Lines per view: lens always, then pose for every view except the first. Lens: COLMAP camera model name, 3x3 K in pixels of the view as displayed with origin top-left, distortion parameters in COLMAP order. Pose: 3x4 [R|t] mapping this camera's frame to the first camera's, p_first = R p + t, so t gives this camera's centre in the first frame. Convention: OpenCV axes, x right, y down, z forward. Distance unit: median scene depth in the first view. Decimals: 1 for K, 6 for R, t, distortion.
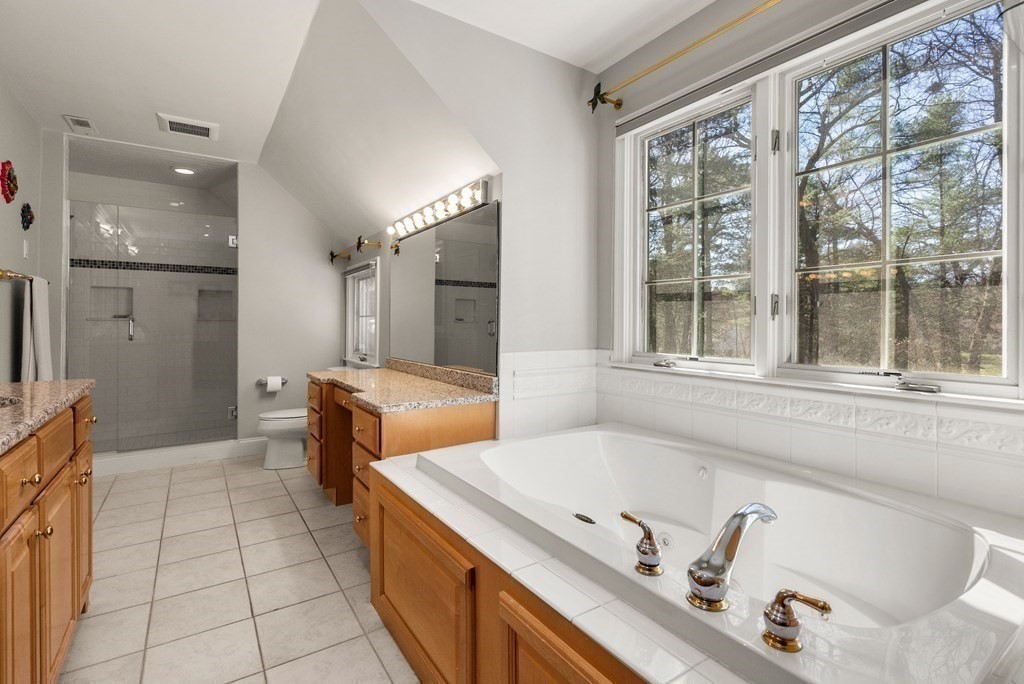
lens RADIAL K [[473.7, 0, 510.5], [0, 473.7, 333.0], [0, 0, 1]] dist [-0.005295, 0.001798]
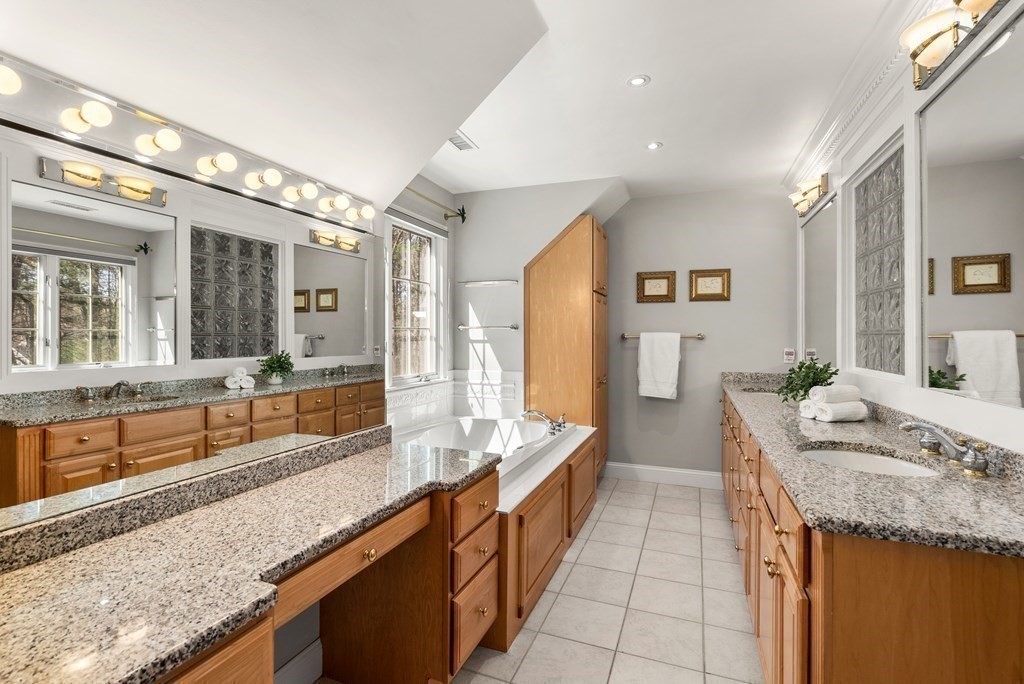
lens RADIAL K [[473.7, 0, 511.1], [0, 473.7, 339.1], [0, 0, 1]] dist [-0.005295, 0.001798]
pose [[-0.577811, -0.006305, 0.816146, -0.916323], [0.007016, 0.999895, 0.012691, -0.086846], [-0.816141, 0.013059, -0.577706, 1.286718]]
